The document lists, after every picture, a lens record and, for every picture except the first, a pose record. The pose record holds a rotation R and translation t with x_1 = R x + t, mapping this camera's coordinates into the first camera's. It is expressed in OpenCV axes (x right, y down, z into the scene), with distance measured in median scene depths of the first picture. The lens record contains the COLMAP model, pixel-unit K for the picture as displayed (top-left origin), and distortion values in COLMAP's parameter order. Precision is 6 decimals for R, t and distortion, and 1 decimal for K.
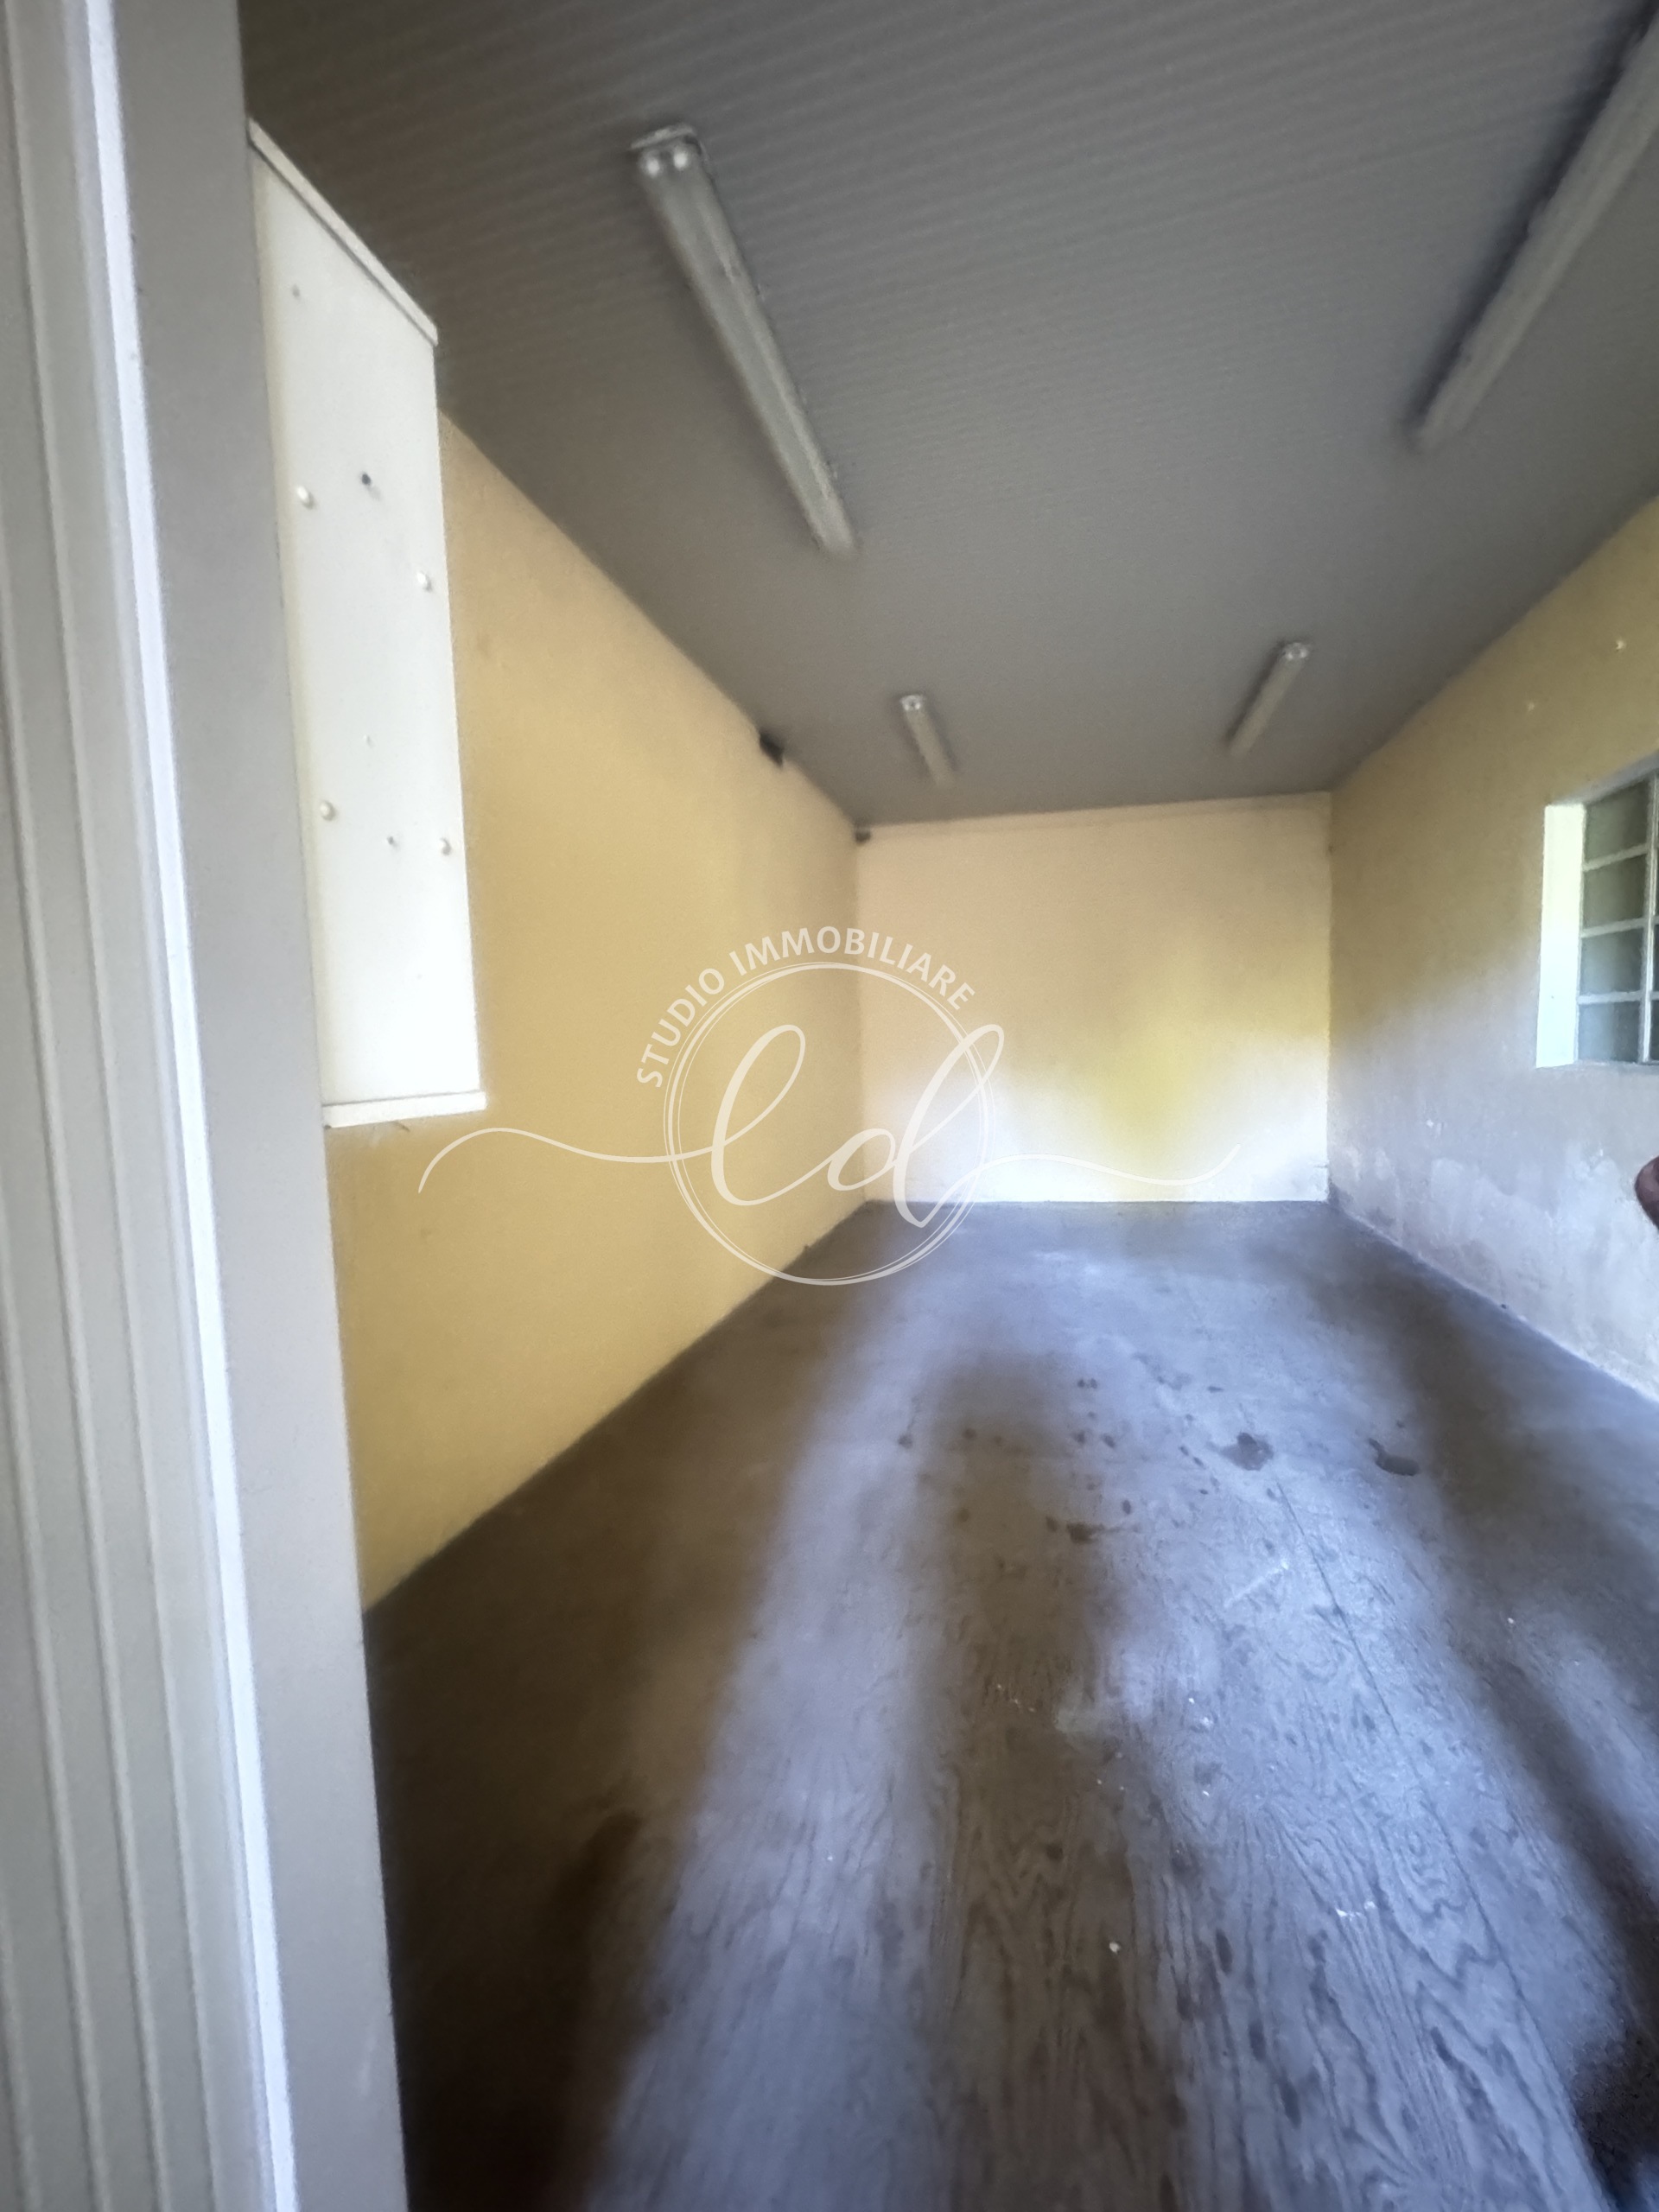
lens RADIAL K [[888.0, 0, 834.9], [0, 888.0, 1121.3], [0, 0, 1]] dist [-0.005223, 0.001027]
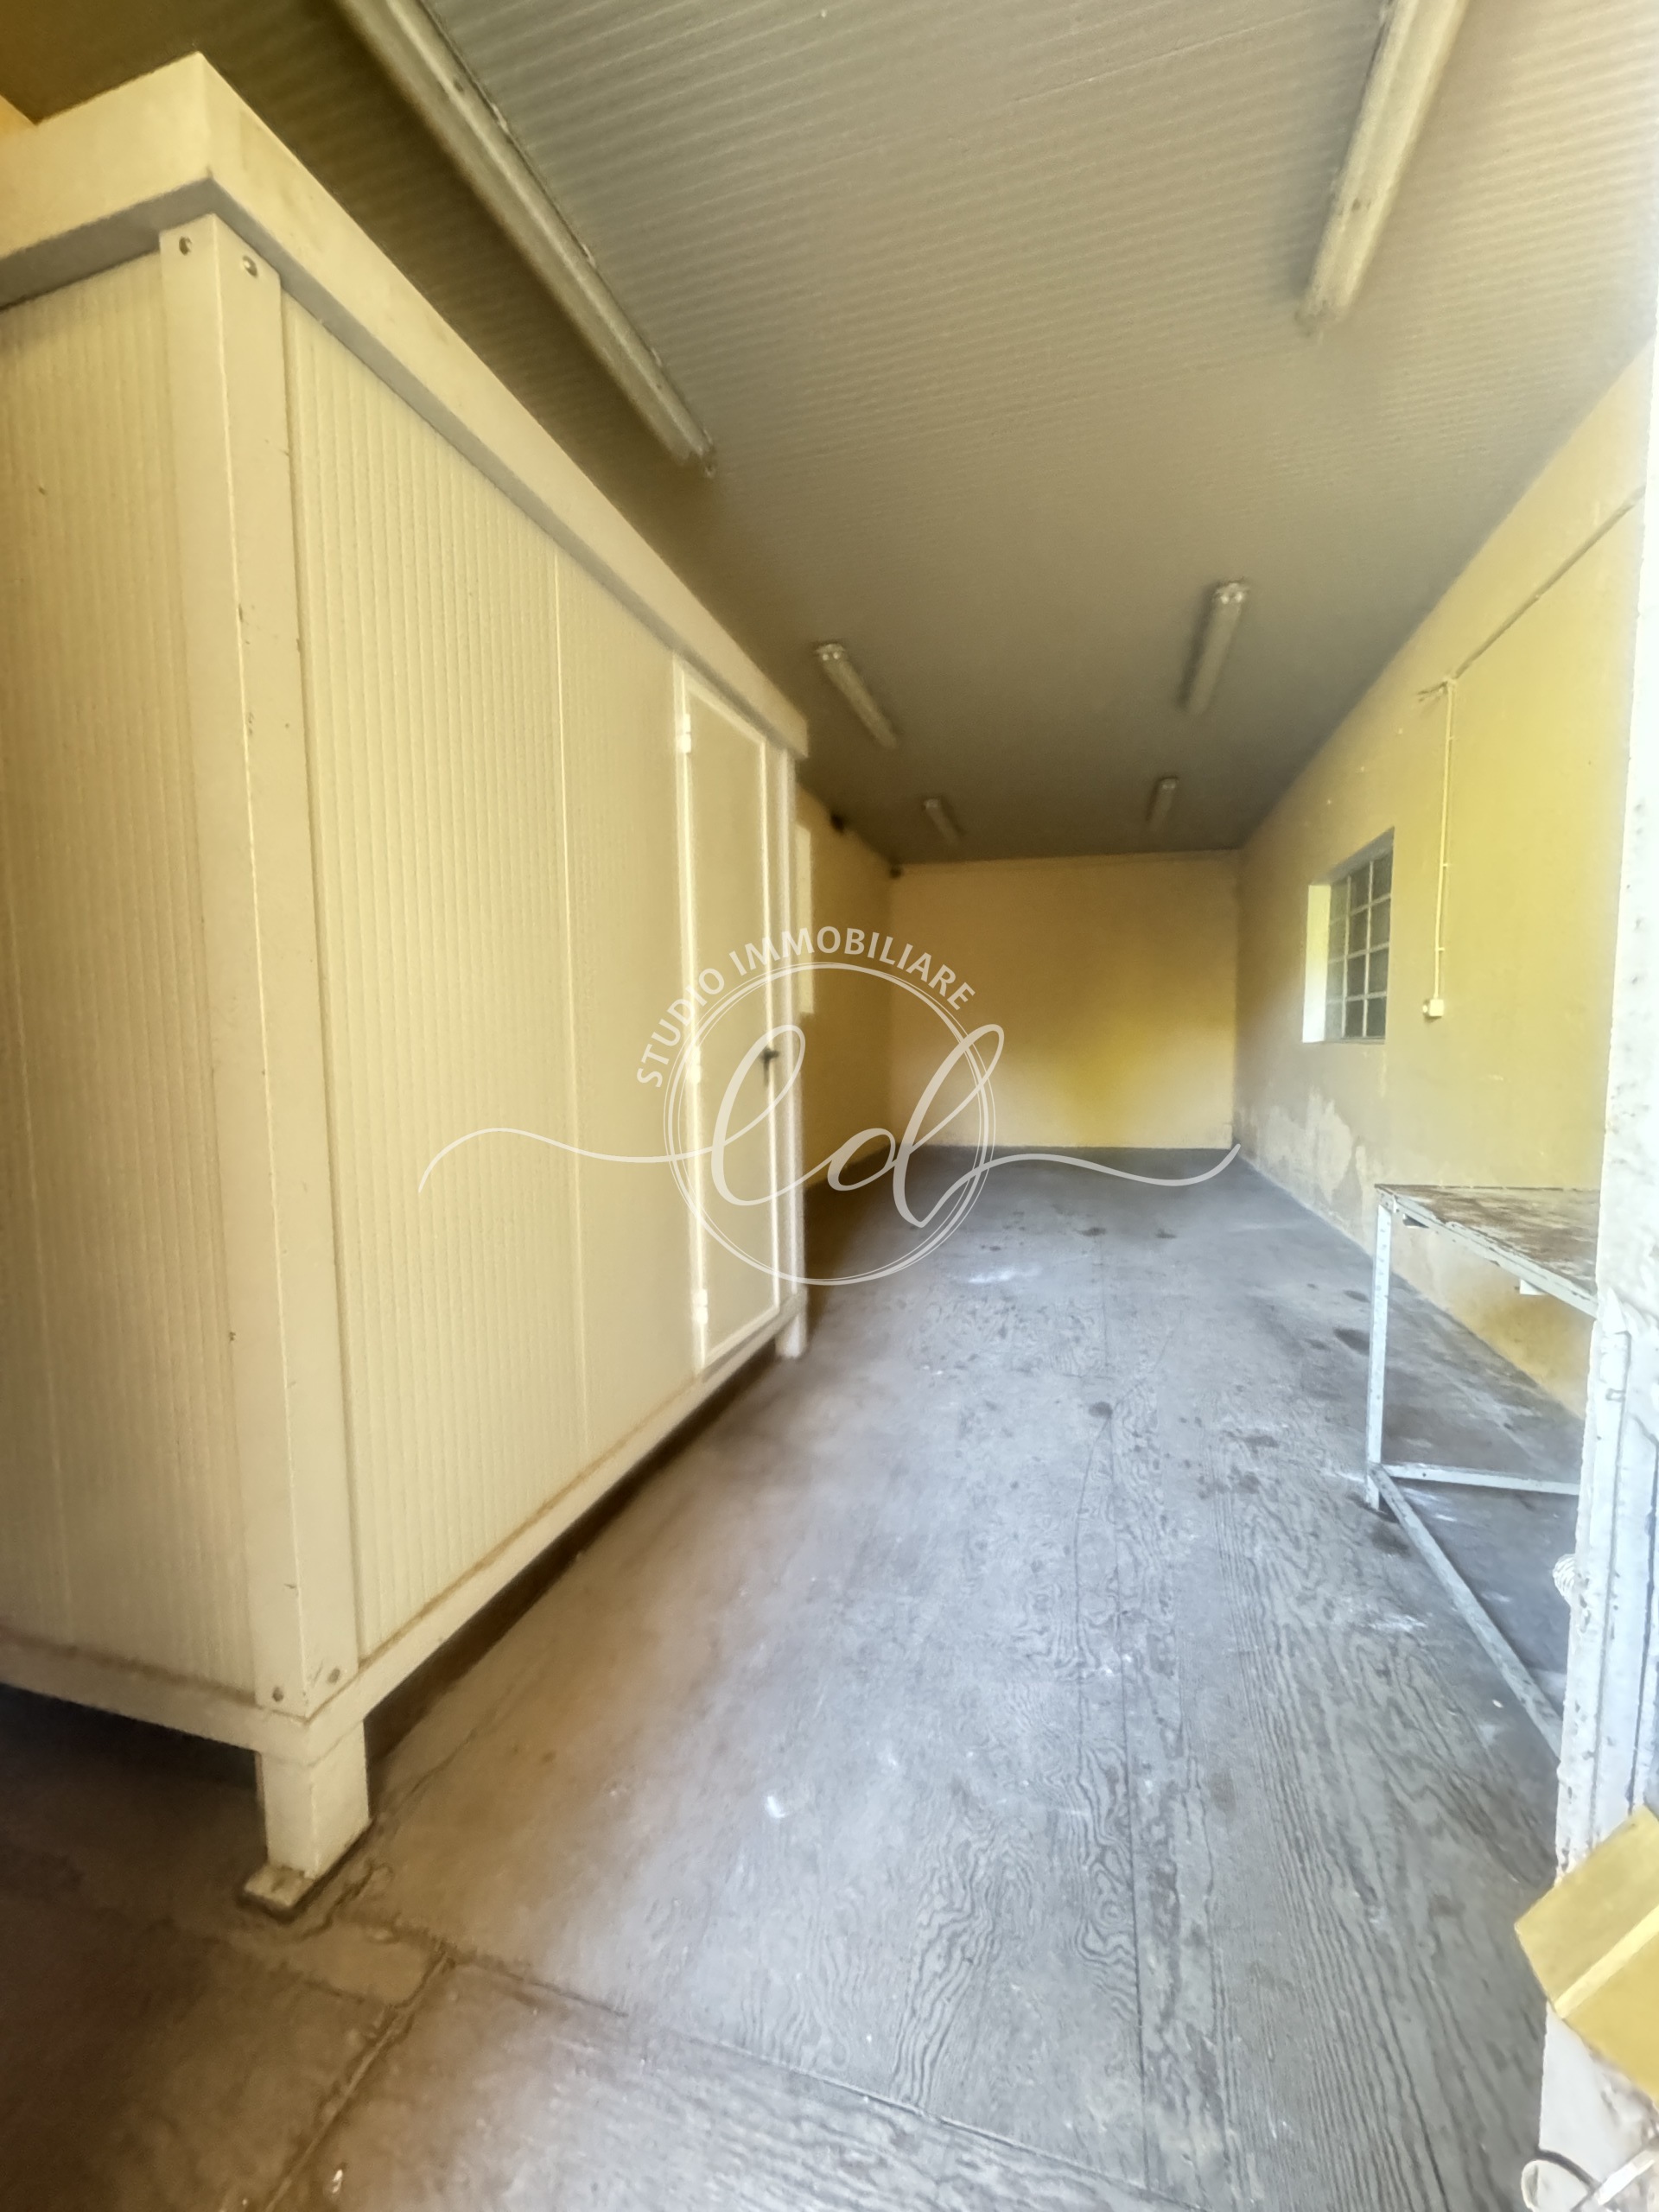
lens RADIAL K [[888.0, 0, 827.4], [0, 888.0, 1104.7], [0, 0, 1]] dist [-0.005223, 0.001027]
pose [[0.999232, 0.023424, -0.031428, -0.109701], [-0.023651, 0.999696, -0.006894, 0.225507], [0.031257, 0.007632, 0.999482, -1.751779]]
